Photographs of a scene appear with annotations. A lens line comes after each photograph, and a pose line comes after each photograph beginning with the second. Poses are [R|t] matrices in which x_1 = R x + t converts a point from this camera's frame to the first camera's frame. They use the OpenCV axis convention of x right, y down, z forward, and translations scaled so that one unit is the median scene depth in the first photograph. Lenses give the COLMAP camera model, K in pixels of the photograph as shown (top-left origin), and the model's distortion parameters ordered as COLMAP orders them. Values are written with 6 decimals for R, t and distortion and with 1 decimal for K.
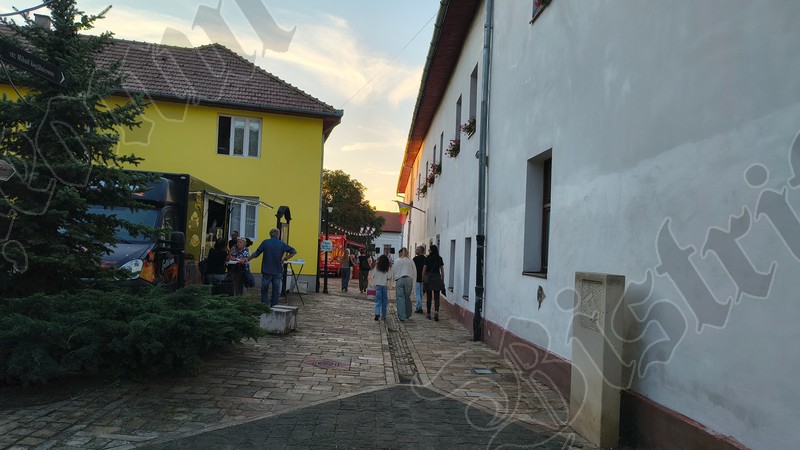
lens RADIAL K [[550.5, 0, 402.7], [0, 550.5, 227.4], [0, 0, 1]] dist [0.042826, -0.048147]
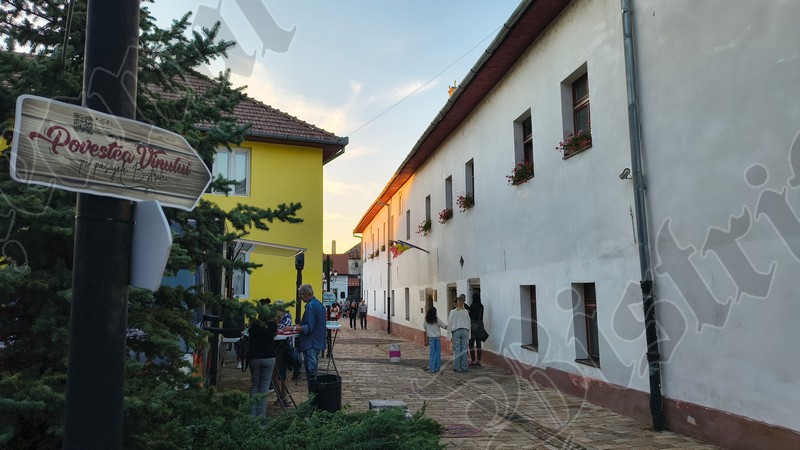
lens RADIAL K [[548.6, 0, 402.2], [0, 548.6, 223.4], [0, 0, 1]] dist [0.057977, -0.083353]
pose [[0.989970, -0.040388, 0.135380, -0.145090], [0.051014, 0.995805, -0.075966, -0.011895], [-0.131744, 0.082111, 0.987877, 0.162486]]
